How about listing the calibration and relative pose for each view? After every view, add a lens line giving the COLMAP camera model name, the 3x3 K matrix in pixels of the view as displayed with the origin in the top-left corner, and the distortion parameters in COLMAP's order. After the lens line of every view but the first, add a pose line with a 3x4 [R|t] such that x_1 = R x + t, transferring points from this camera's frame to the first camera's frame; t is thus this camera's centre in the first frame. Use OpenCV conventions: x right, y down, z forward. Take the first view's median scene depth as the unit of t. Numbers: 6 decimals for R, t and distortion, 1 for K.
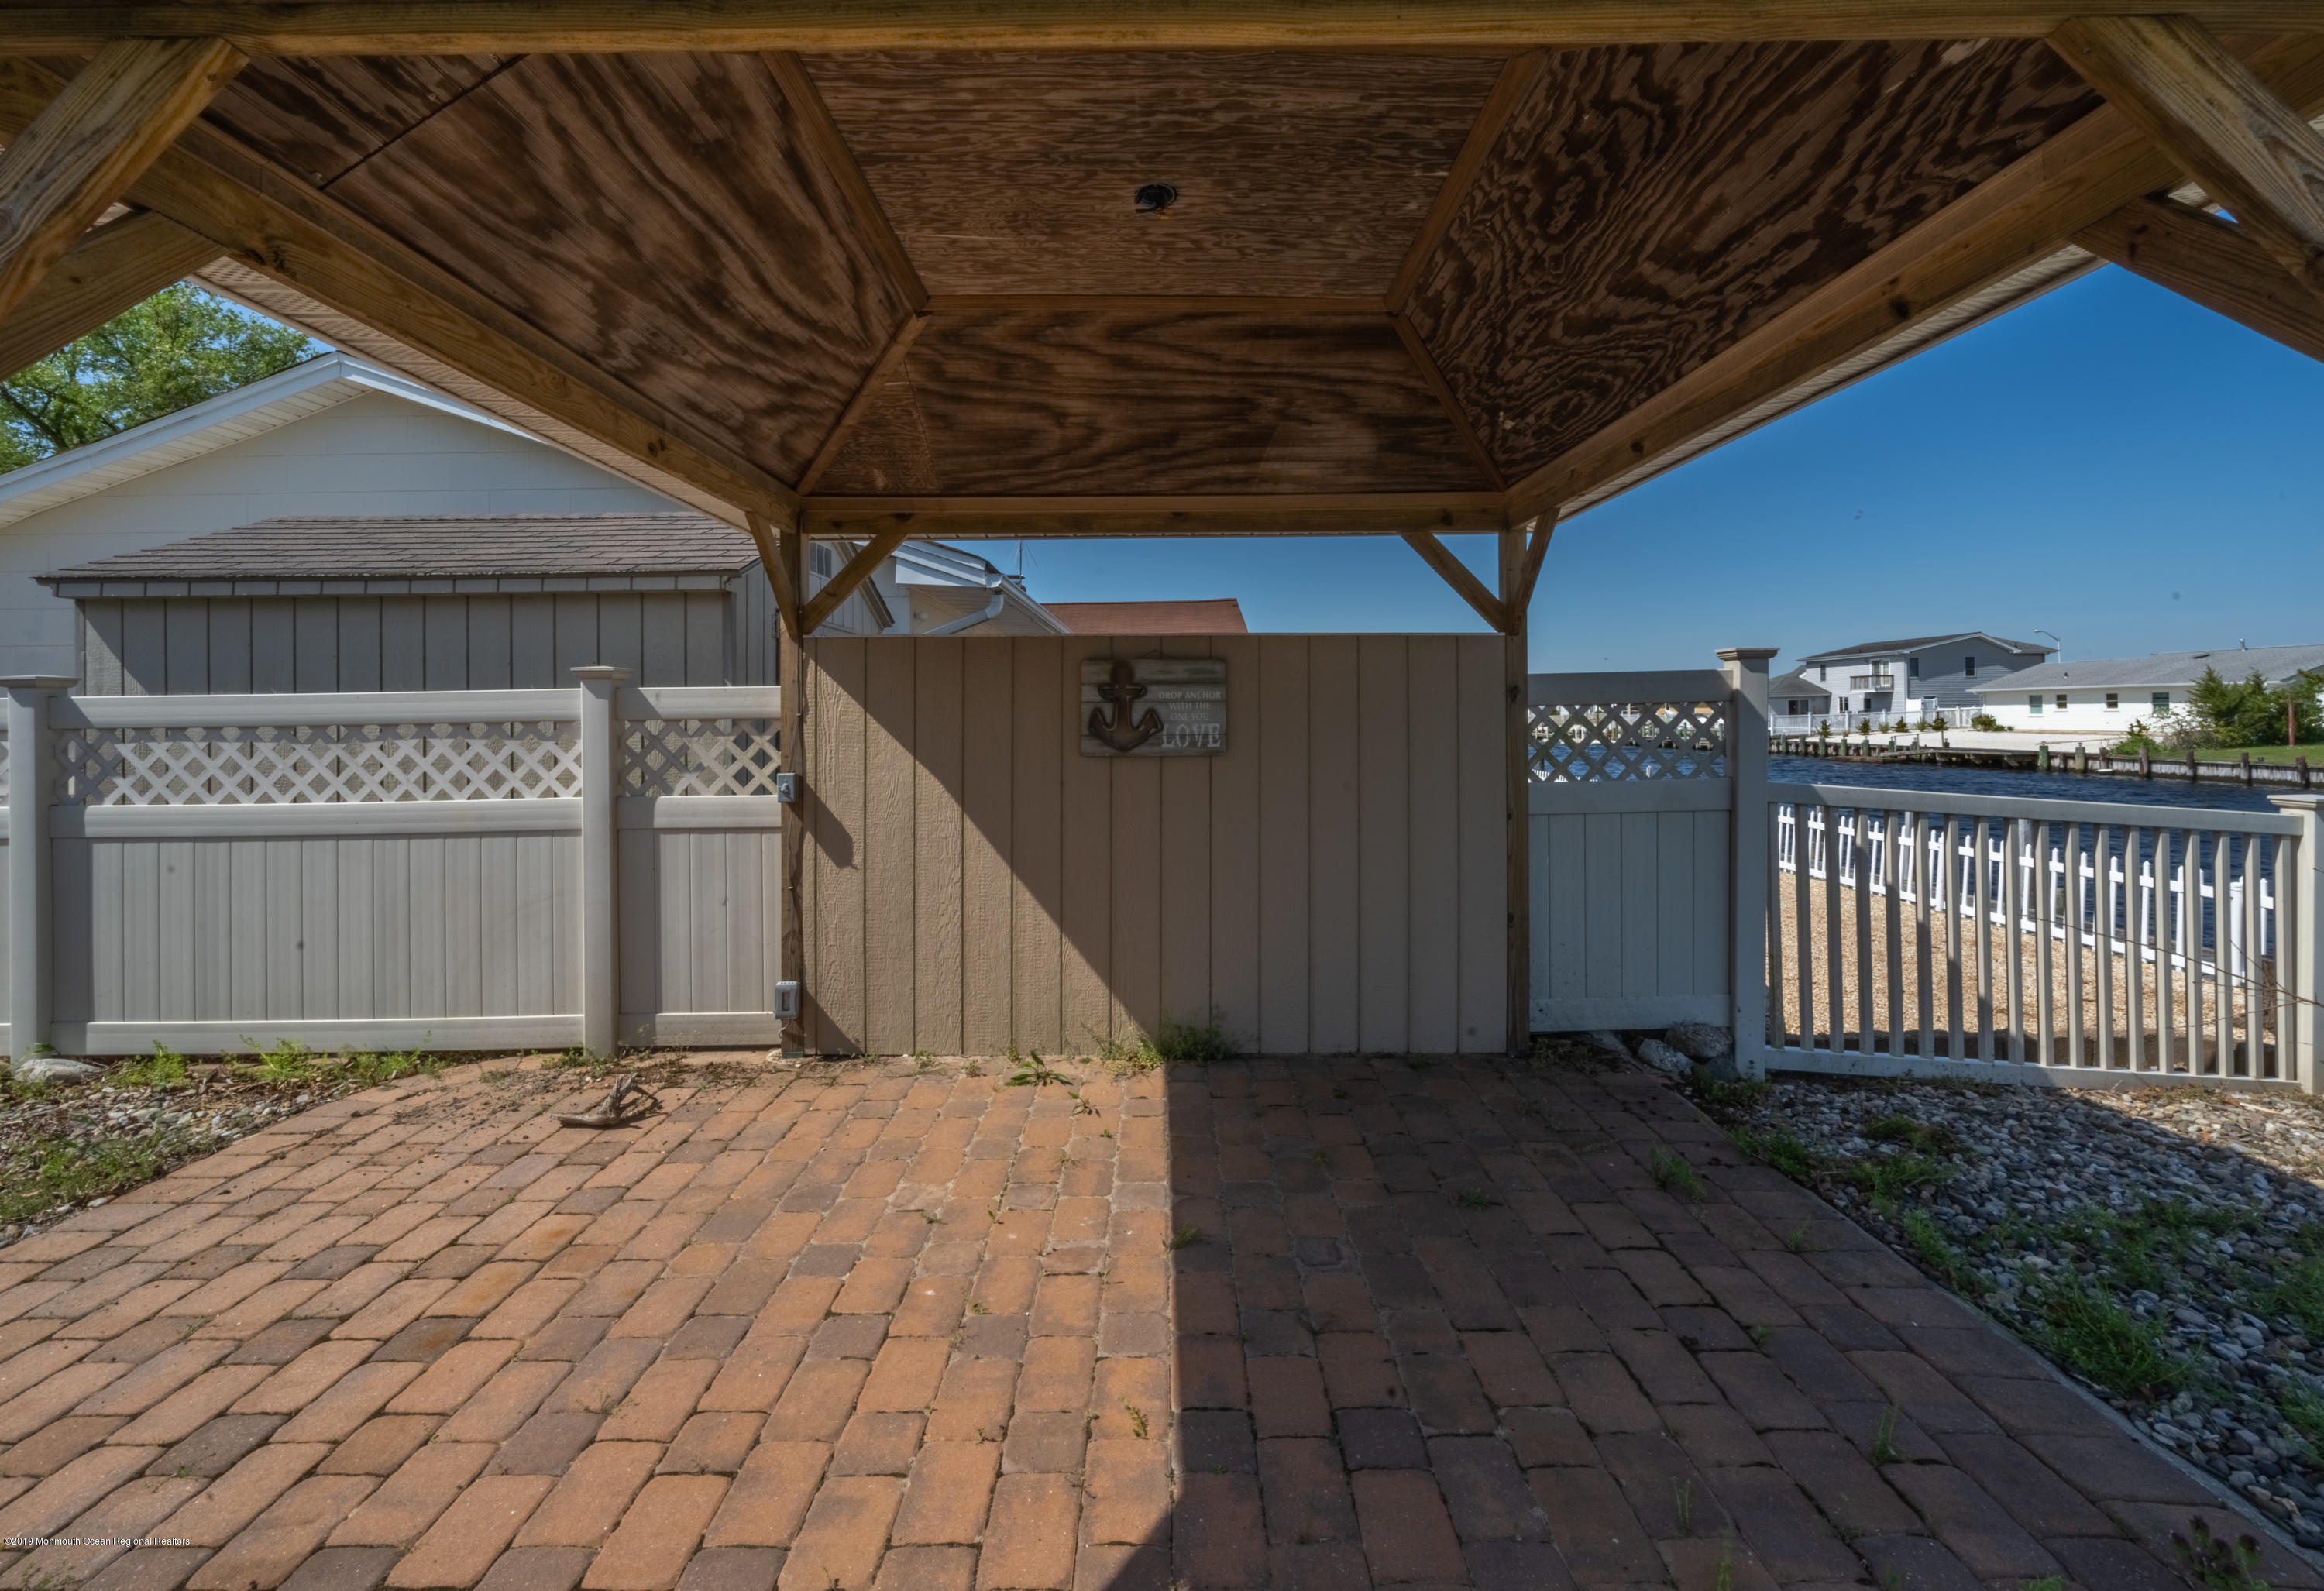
lens RADIAL K [[989.5, 0, 1161.3], [0, 989.5, 711.5], [0, 0, 1]] dist [-0.001711, 0.000041]
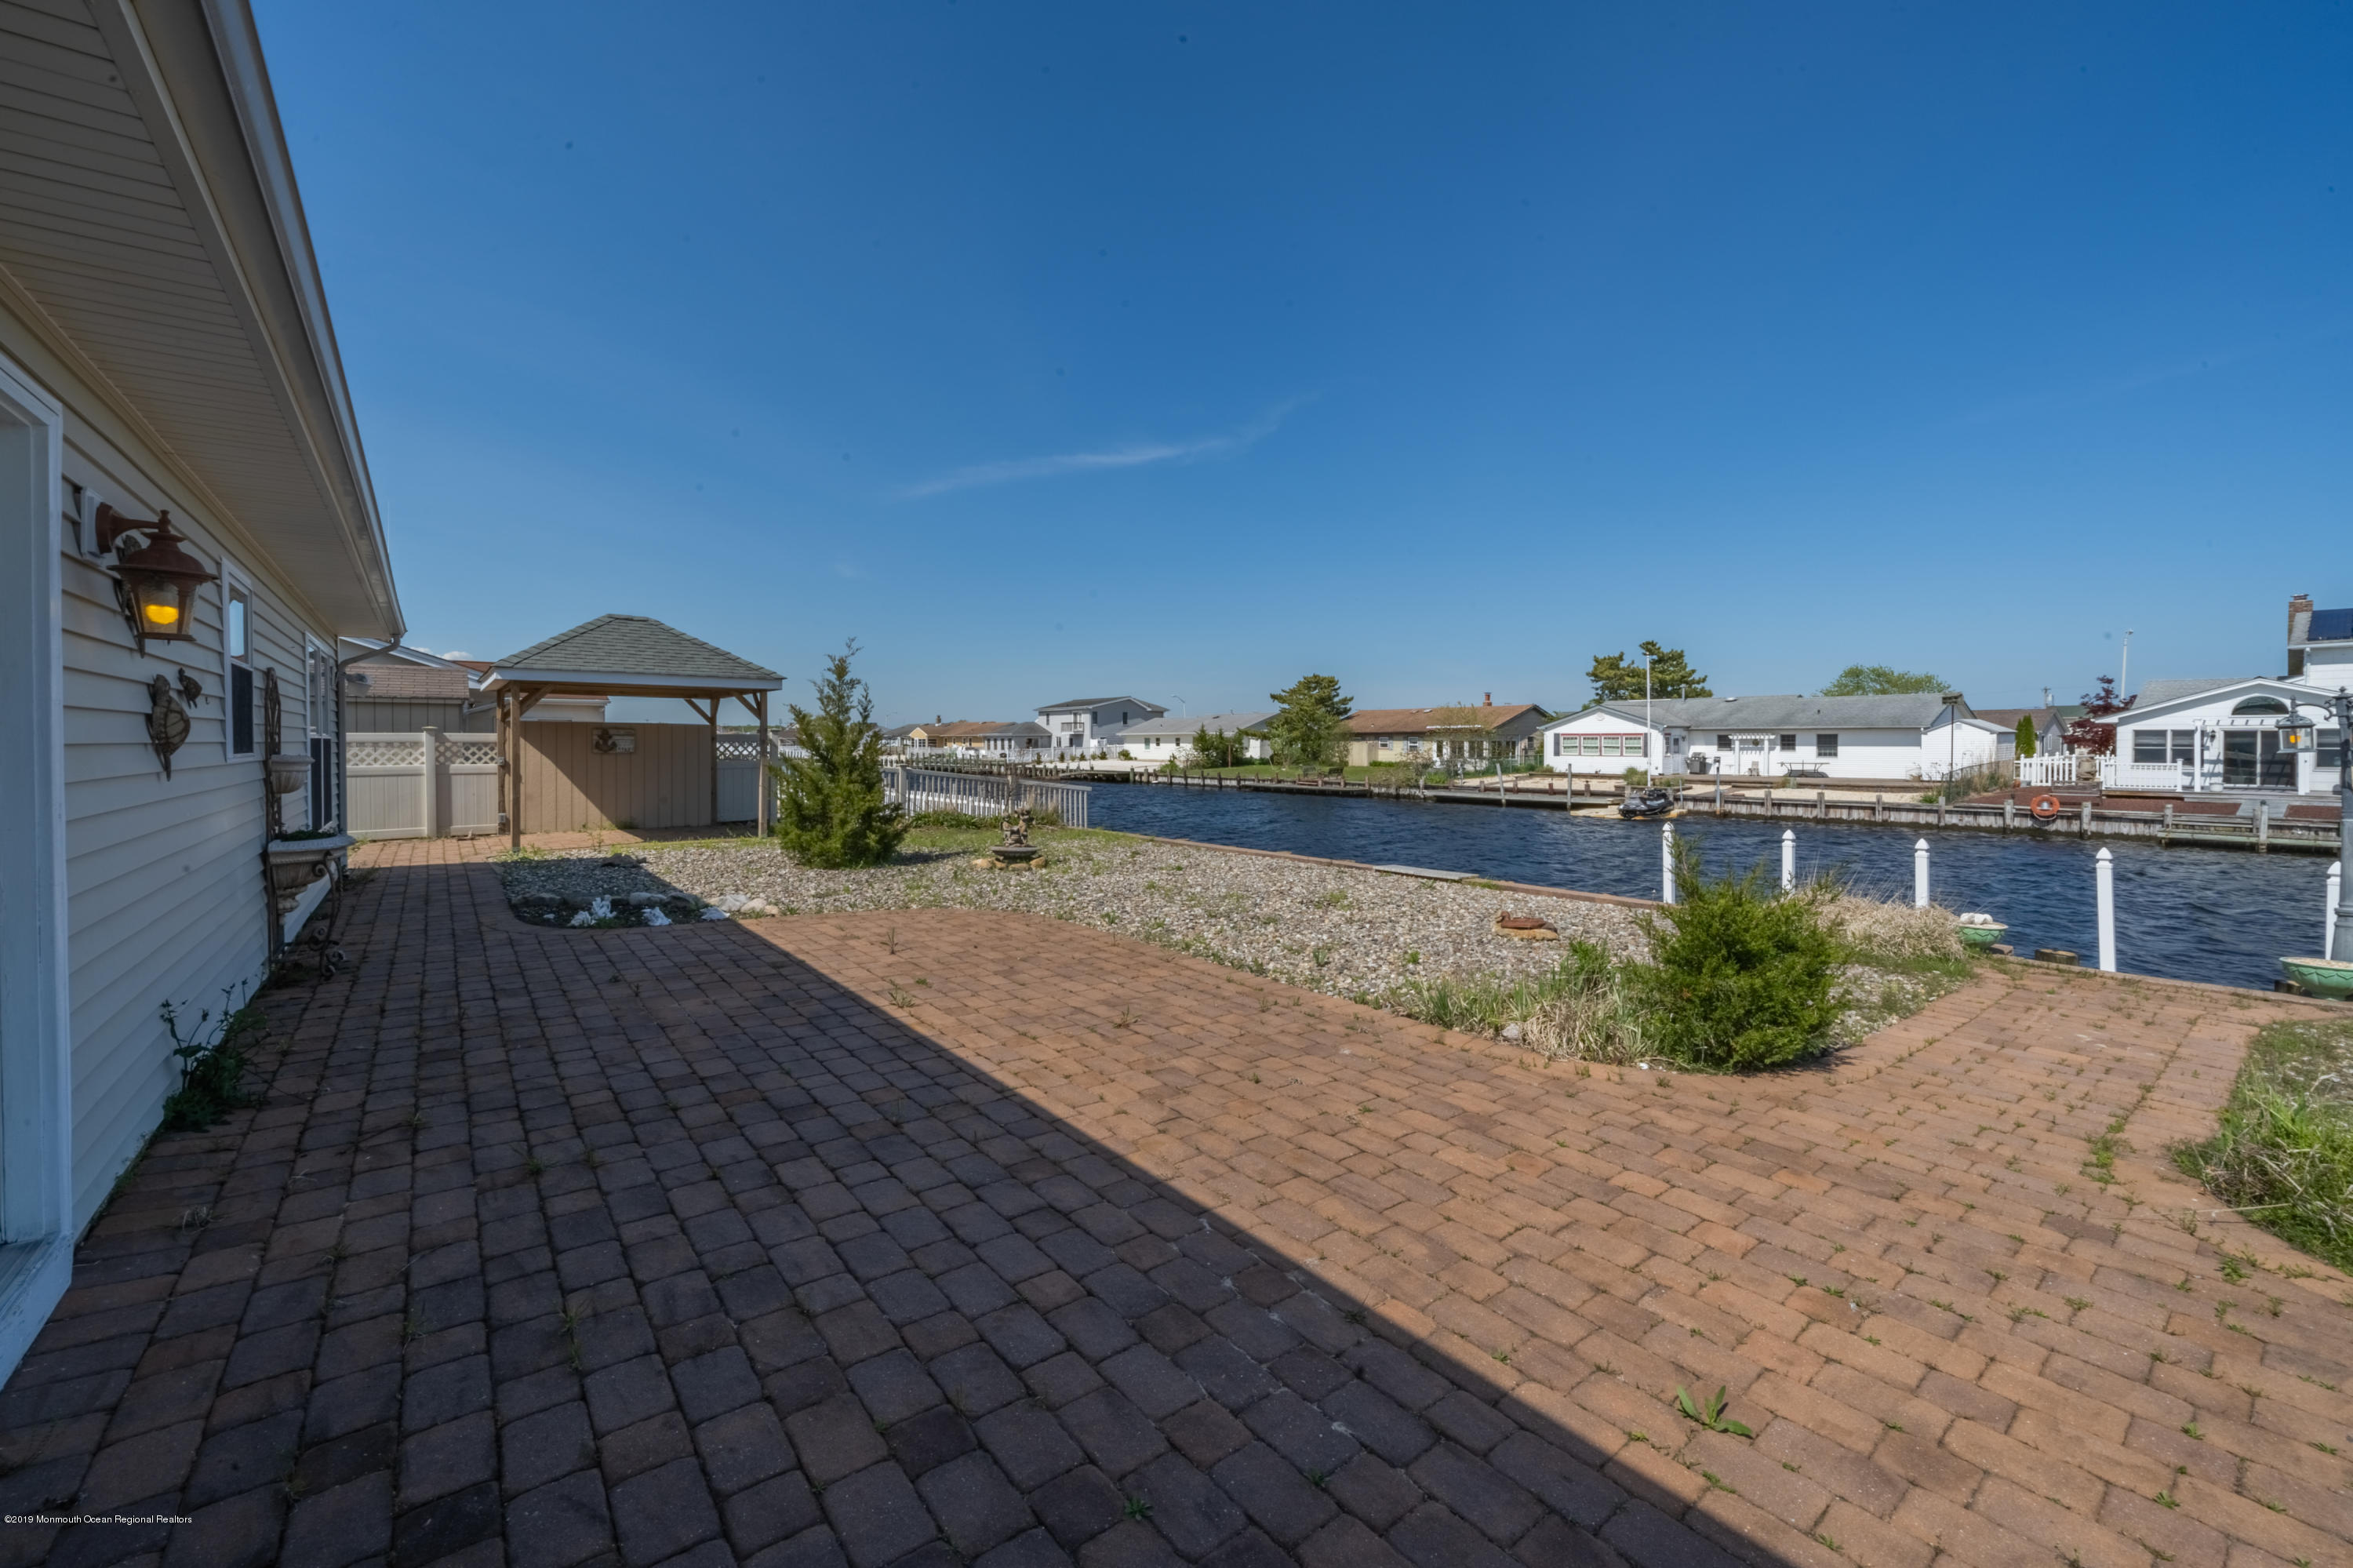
lens RADIAL K [[946.9, 0, 1139.6], [0, 946.9, 771.4], [0, 0, 1]] dist [0.001028, 0.000173]
pose [[0.807697, -0.003444, 0.589588, -0.523784], [-0.014256, 0.999576, 0.025370, -0.008329], [-0.589425, -0.028896, 0.807306, -3.174394]]
